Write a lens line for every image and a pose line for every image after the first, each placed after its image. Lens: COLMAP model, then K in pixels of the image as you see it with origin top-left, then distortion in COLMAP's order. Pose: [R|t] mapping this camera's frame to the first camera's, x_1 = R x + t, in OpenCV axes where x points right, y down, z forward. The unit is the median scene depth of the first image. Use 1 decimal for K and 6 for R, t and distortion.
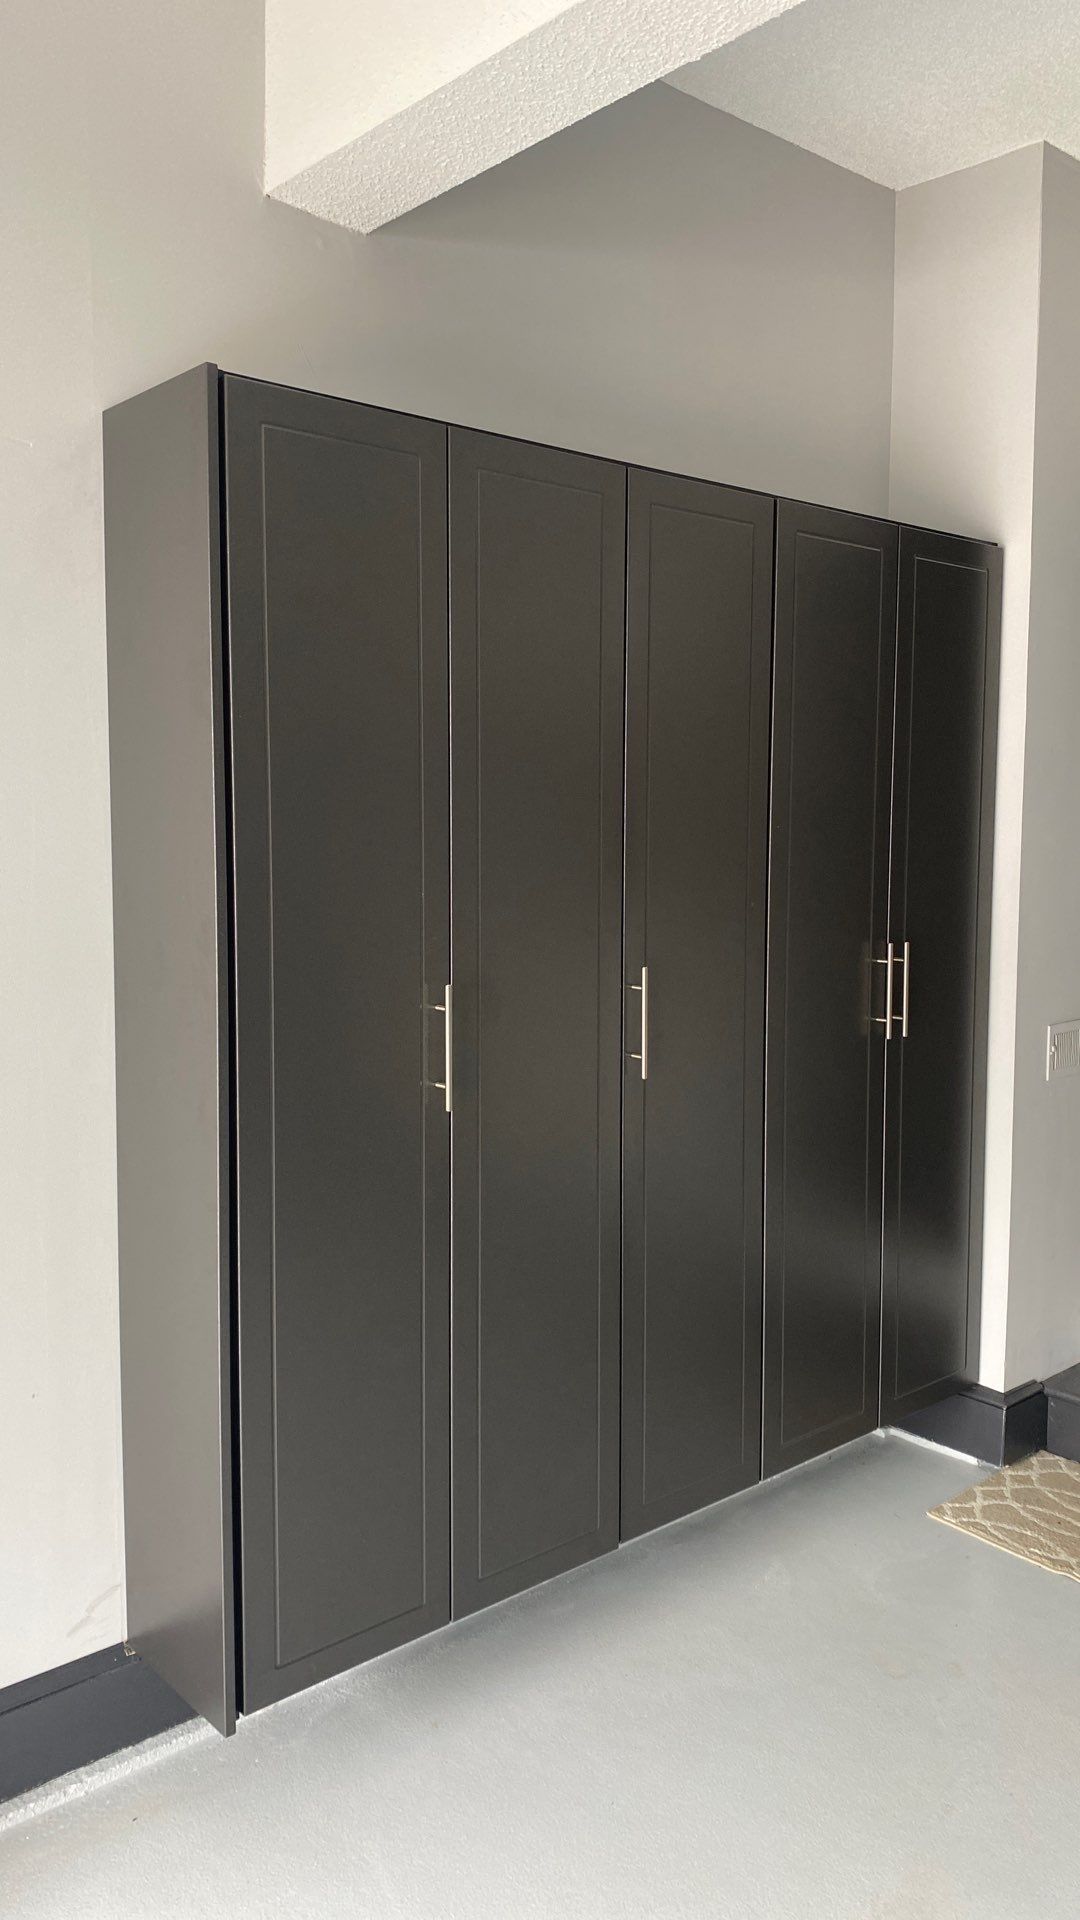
lens RADIAL K [[1448.3, 0, 540.0], [0, 1448.3, 960.0], [0, 0, 1]] dist [-0.007014, 0.003655]
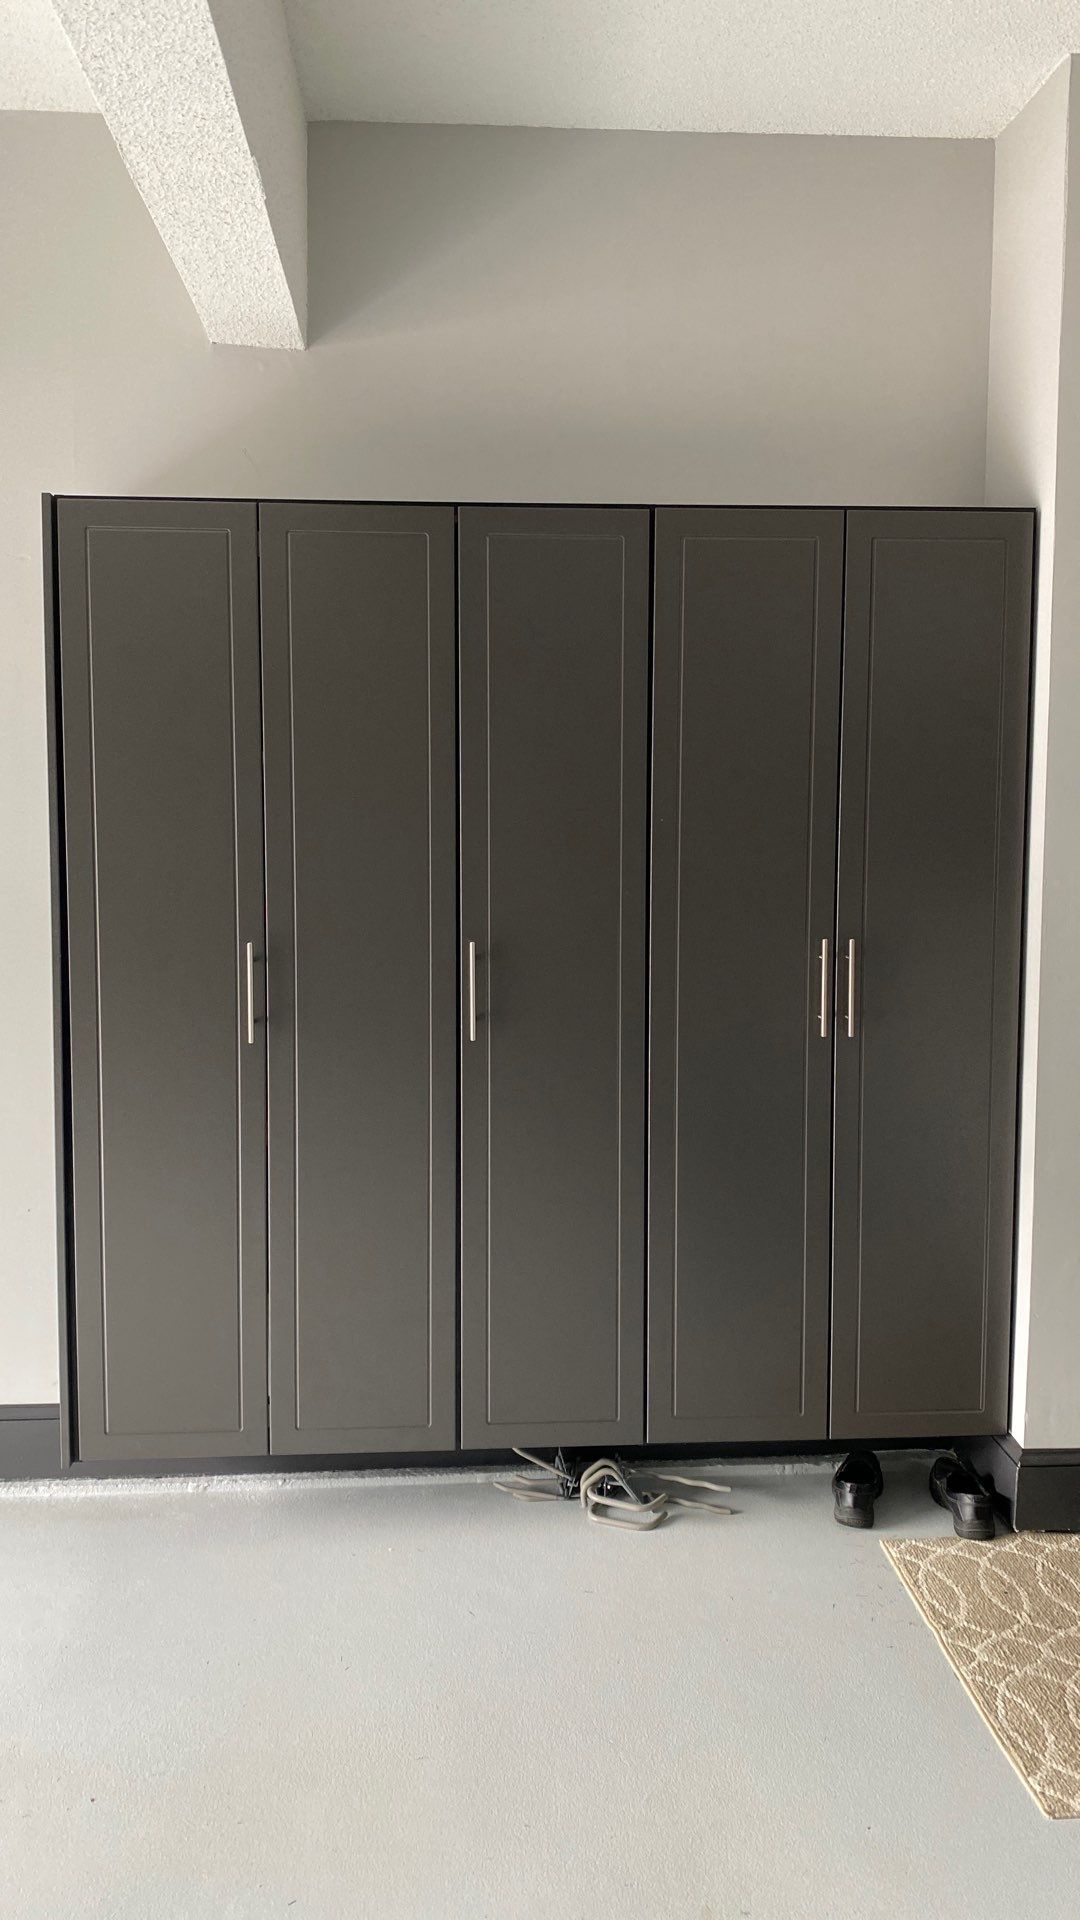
lens RADIAL K [[1448.3, 0, 540.0], [0, 1448.3, 960.0], [0, 0, 1]] dist [-0.007014, 0.003655]
pose [[0.798412, 0.054081, -0.599678, 0.634832], [-0.057622, 0.998250, 0.013309, 0.001252], [0.599348, 0.023929, 0.800131, 0.096011]]
